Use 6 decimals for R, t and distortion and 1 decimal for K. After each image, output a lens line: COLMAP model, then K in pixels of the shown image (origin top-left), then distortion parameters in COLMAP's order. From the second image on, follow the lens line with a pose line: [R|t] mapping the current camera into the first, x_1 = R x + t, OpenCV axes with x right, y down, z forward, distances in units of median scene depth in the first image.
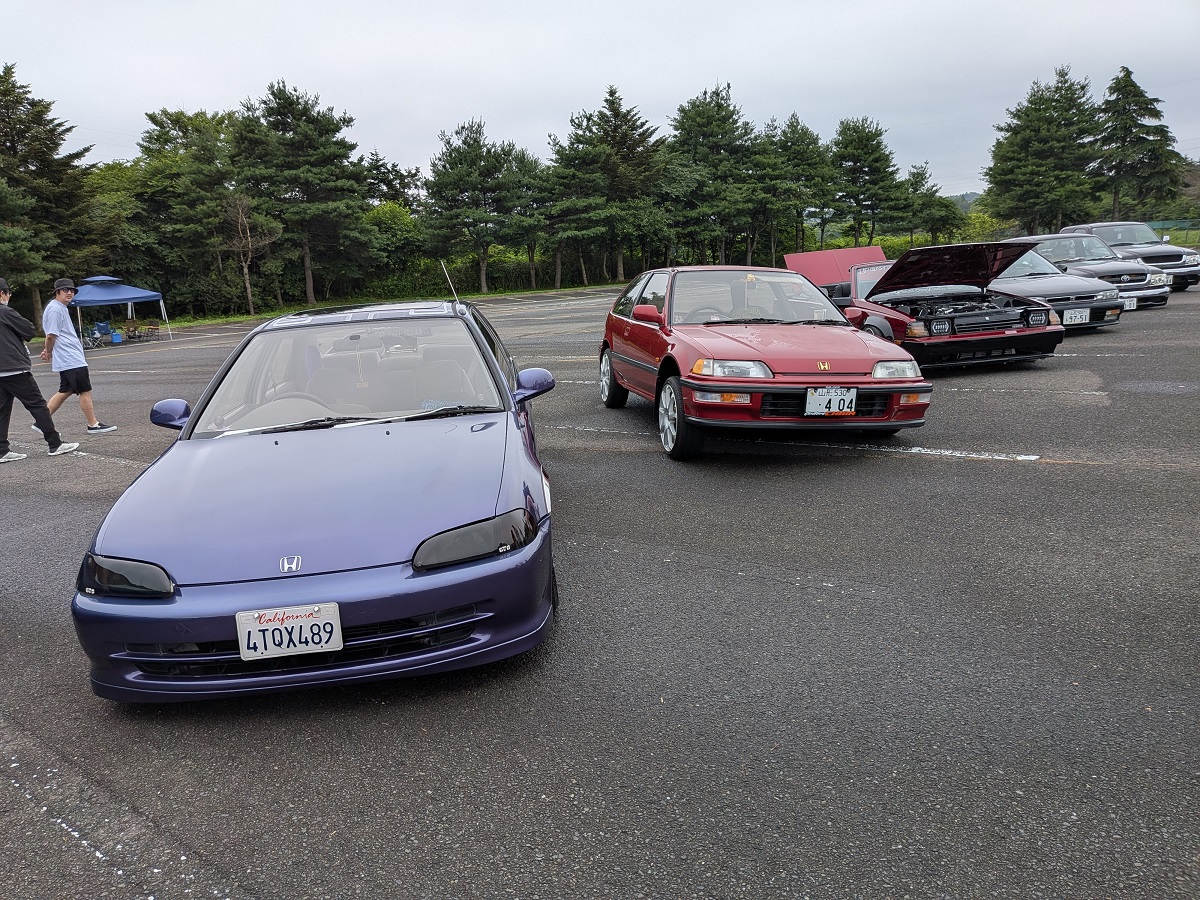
lens RADIAL K [[844.0, 0, 557.6], [0, 844.0, 484.7], [0, 0, 1]] dist [0.029043, -0.054037]
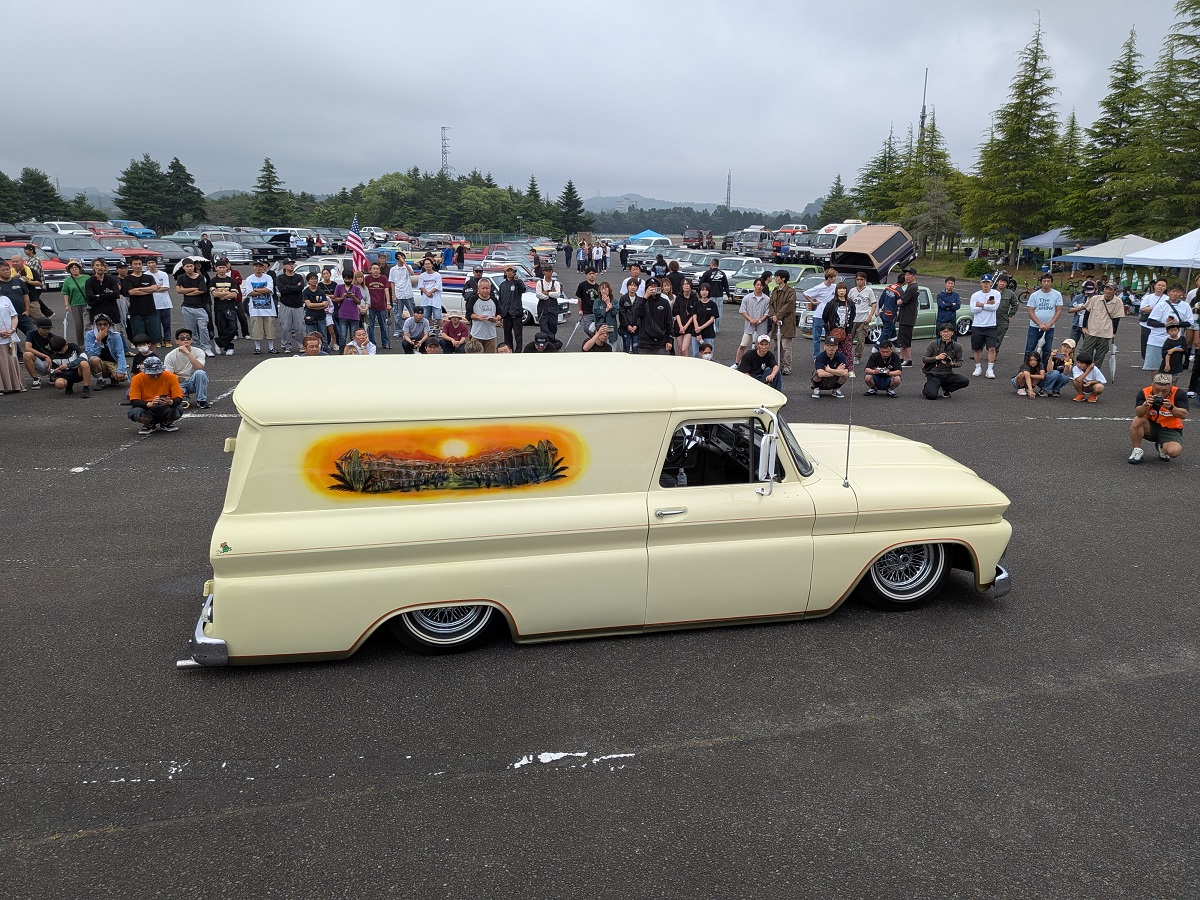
lens RADIAL K [[844.0, 0, 609.8], [0, 844.0, 458.7], [0, 0, 1]] dist [0.029043, -0.054037]
pose [[0.708934, -0.113173, 0.696135, -0.133217], [0.124213, 0.991648, 0.034719, 0.331977], [-0.694250, 0.061856, 0.717071, -1.284151]]
